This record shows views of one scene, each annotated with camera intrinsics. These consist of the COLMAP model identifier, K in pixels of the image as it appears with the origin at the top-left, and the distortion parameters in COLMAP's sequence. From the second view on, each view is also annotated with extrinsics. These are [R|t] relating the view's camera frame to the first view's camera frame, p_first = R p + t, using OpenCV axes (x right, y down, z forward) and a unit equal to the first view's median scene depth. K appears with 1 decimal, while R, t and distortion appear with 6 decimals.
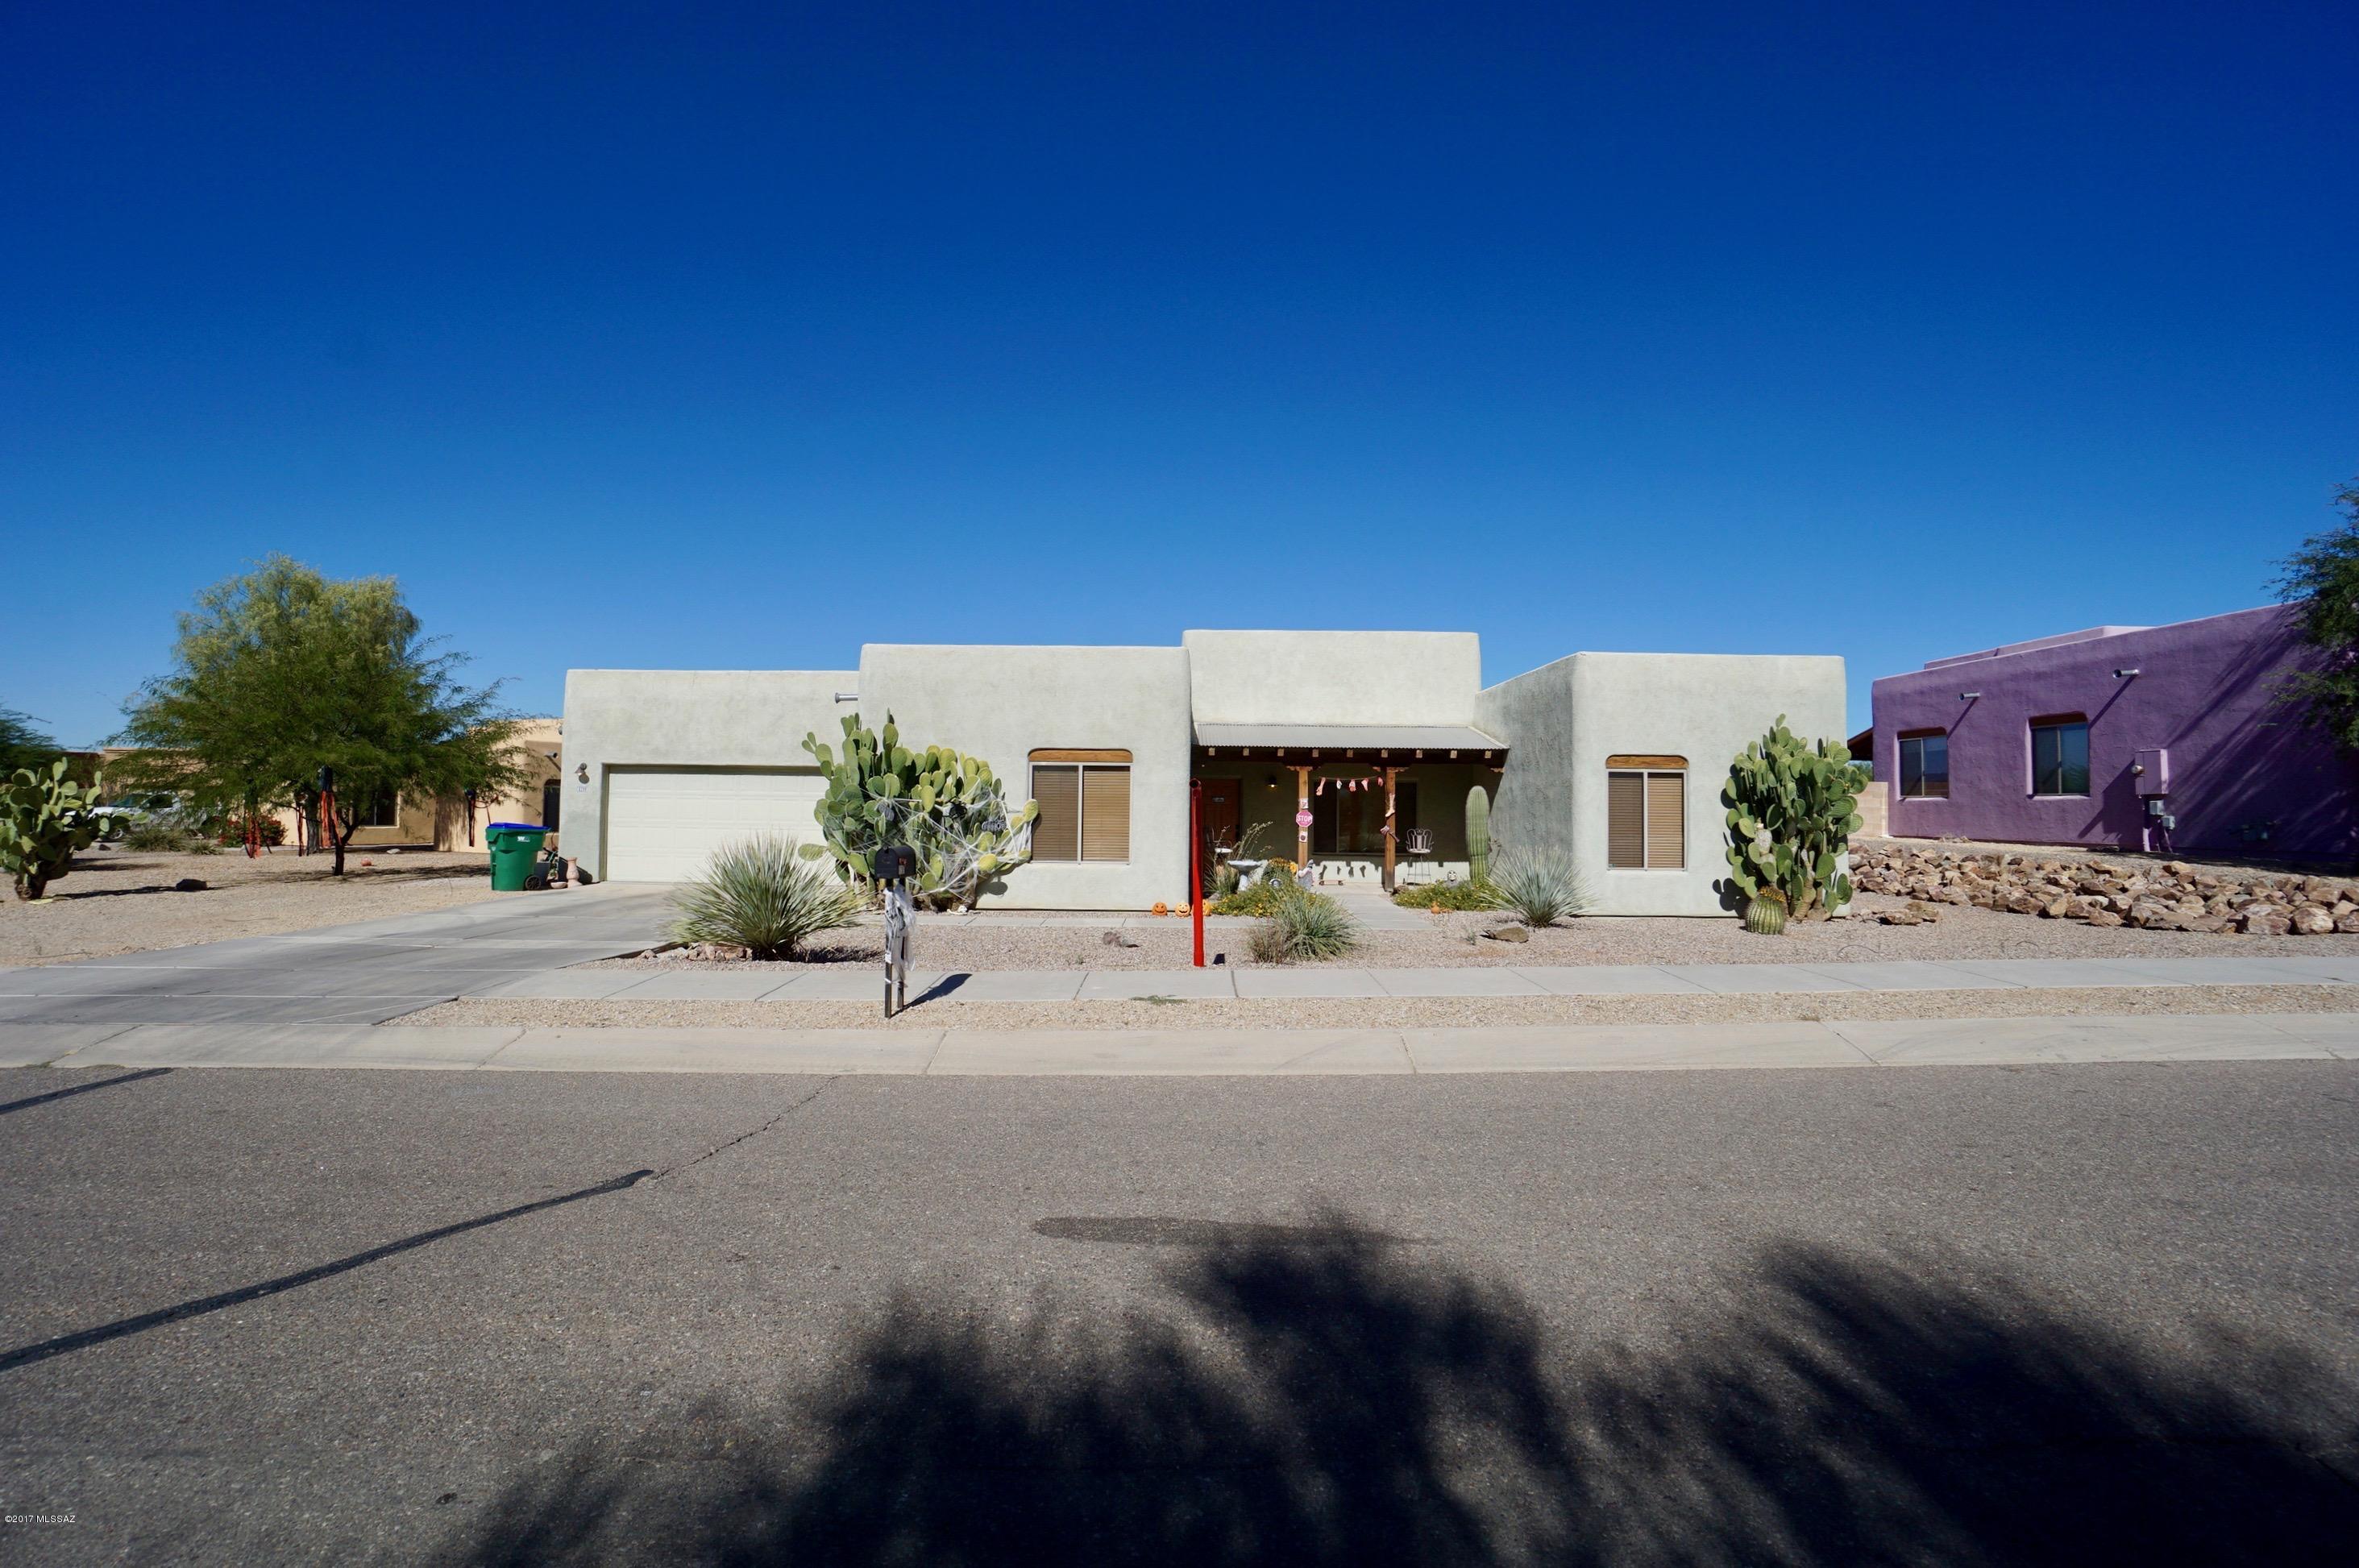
lens RADIAL K [[1036.6, 0, 1173.4], [0, 1036.6, 760.3], [0, 0, 1]] dist [-0.063388, 0.022455]
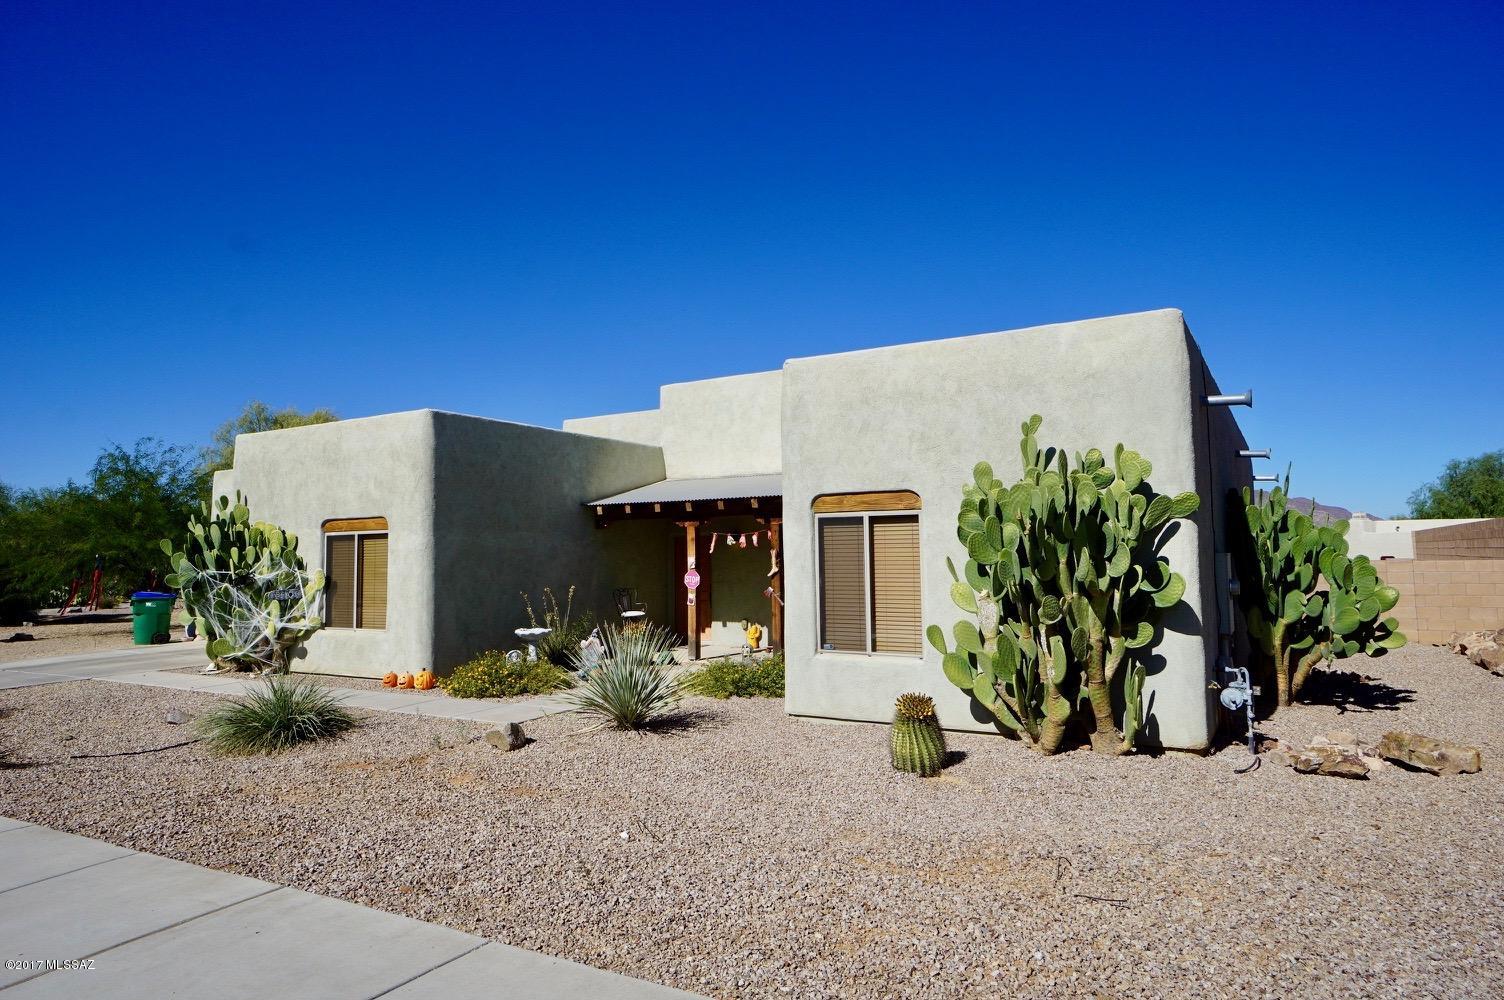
lens RADIAL K [[911.2, 0, 752.0], [0, 911.2, 500.0], [0, 0, 1]] dist [0.002466, 0.000735]
pose [[0.869178, -0.054576, -0.491478, 0.705078], [0.046711, 0.998508, -0.028272, 0.014650], [0.492288, 0.001616, 0.870431, 0.410319]]
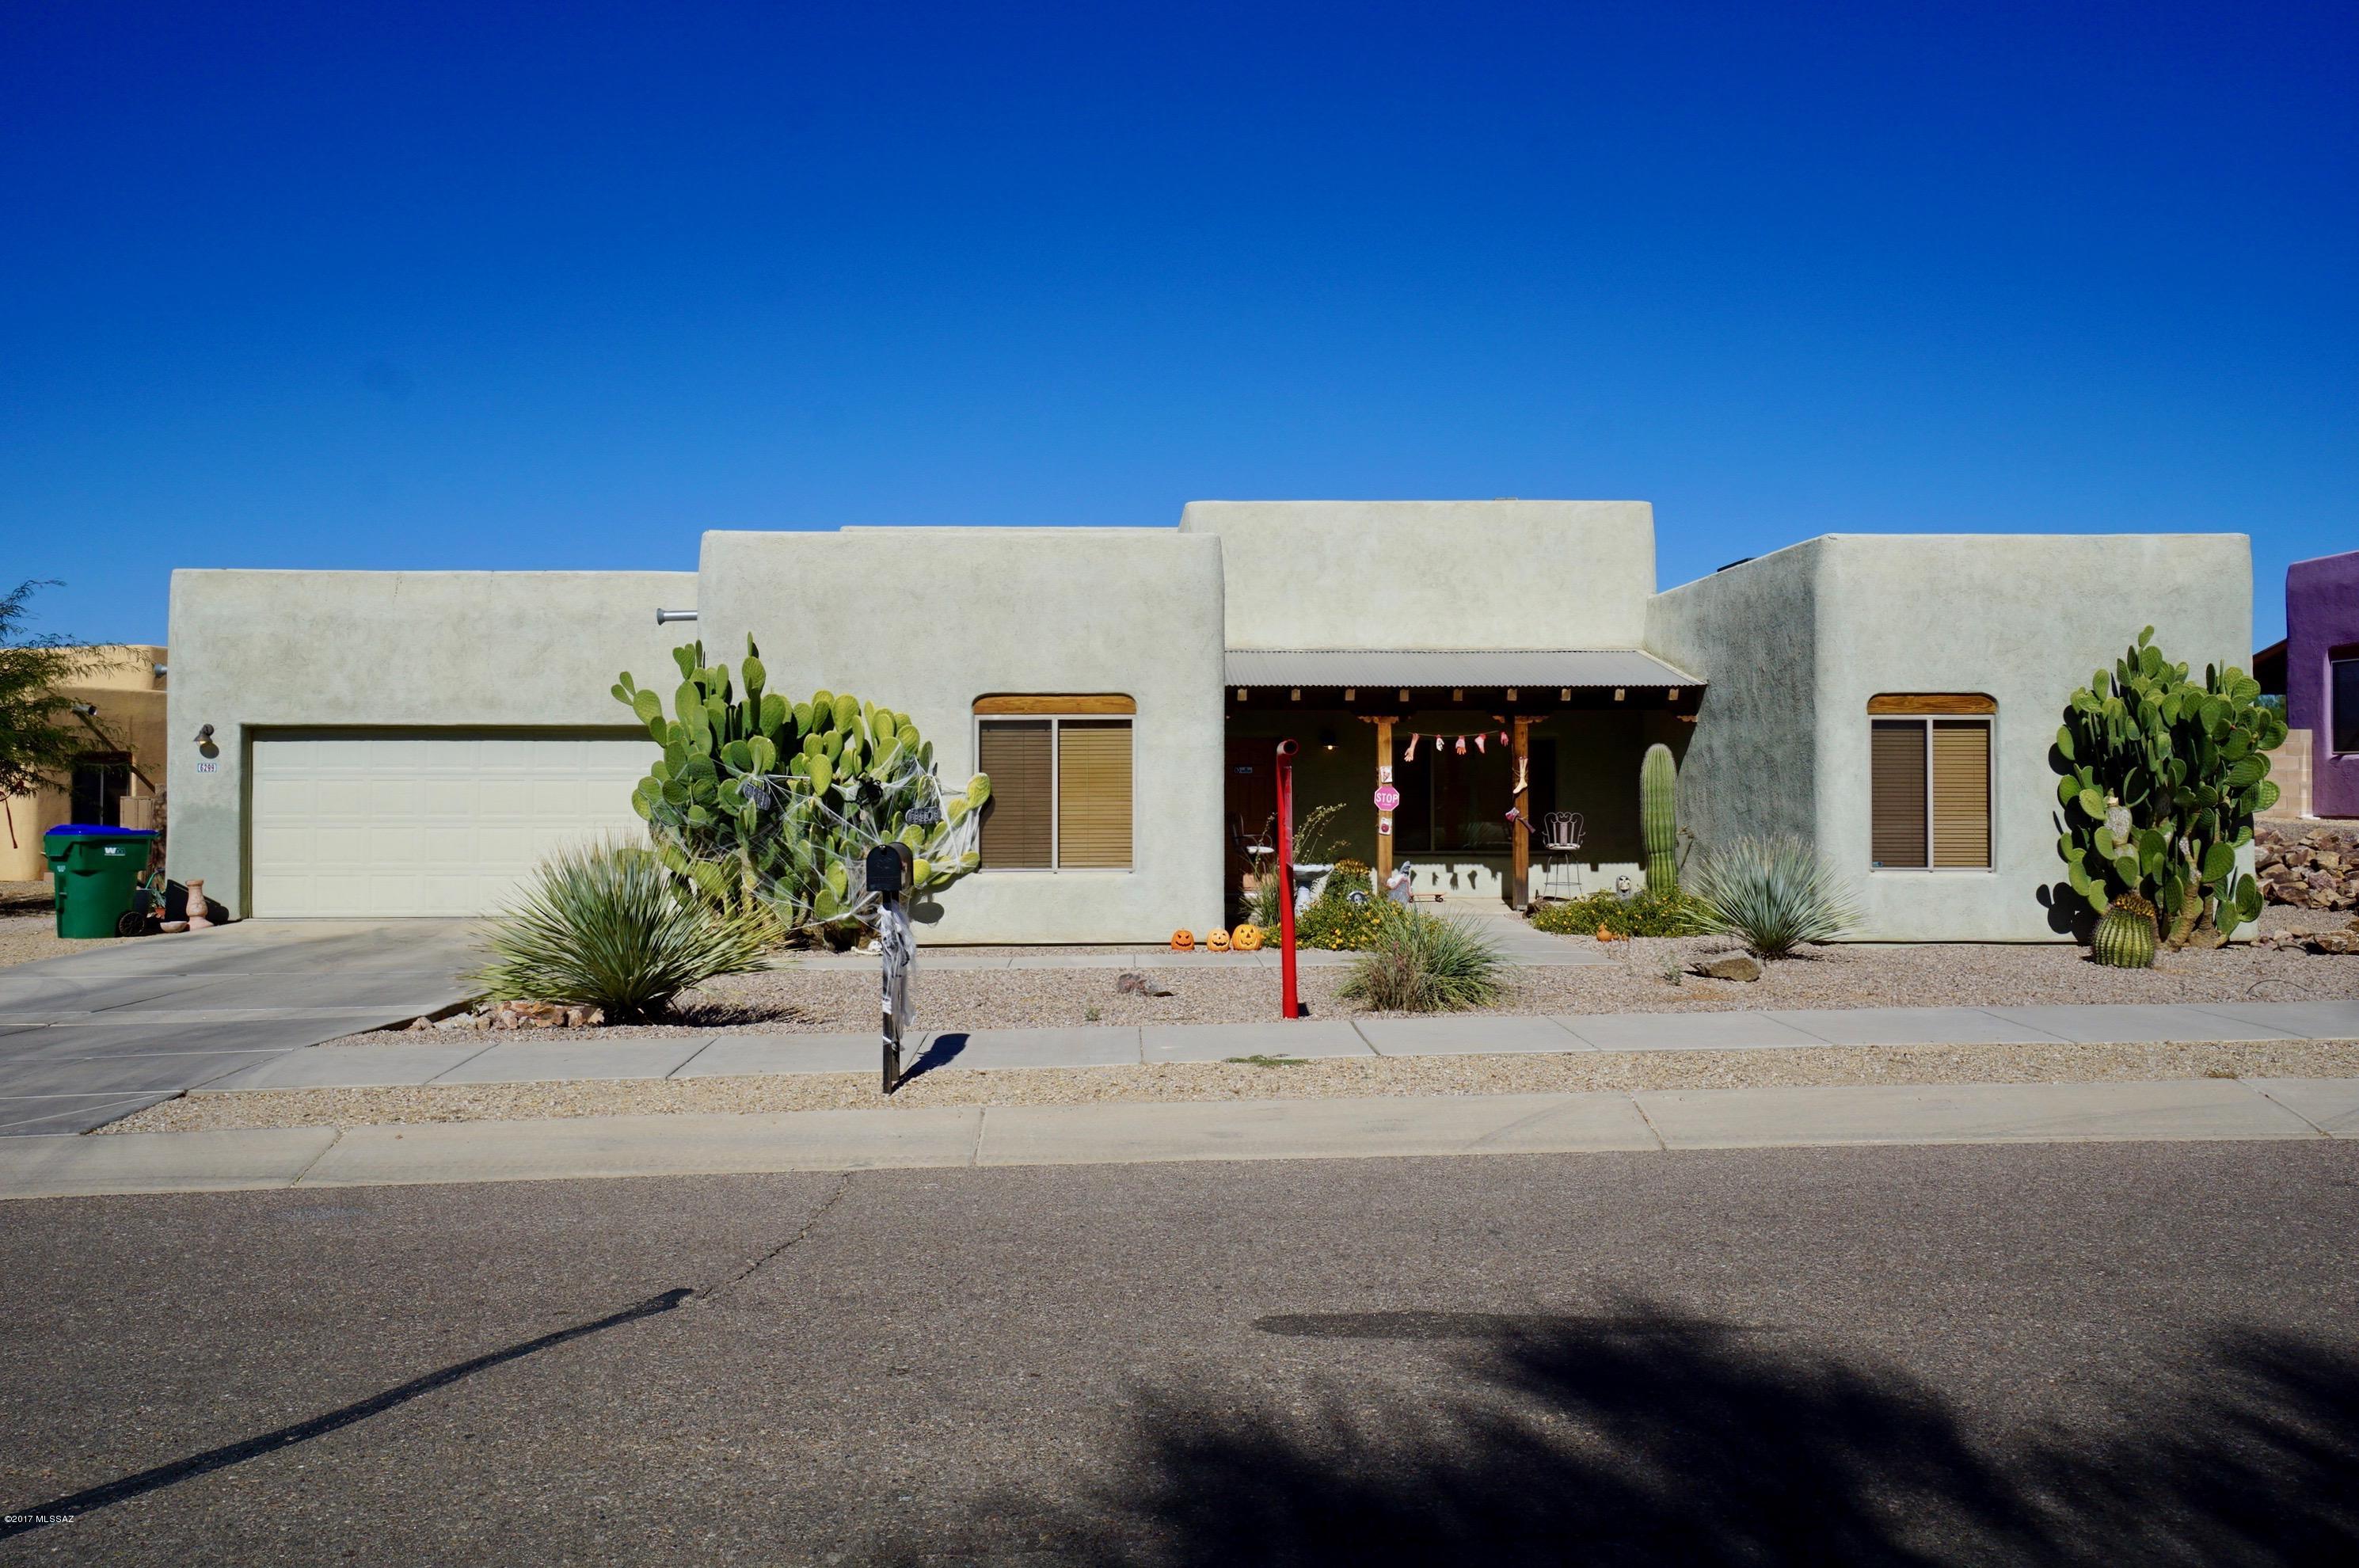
lens RADIAL K [[1724.2, 0, 1172.8], [0, 1724.2, 754.4], [0, 0, 1]] dist [0.029880, 0.009743]
pose [[0.999020, -0.012546, 0.042440, -0.062768], [0.011337, 0.999527, 0.028592, -0.003164], [-0.042778, -0.028083, 0.998690, -0.072771]]
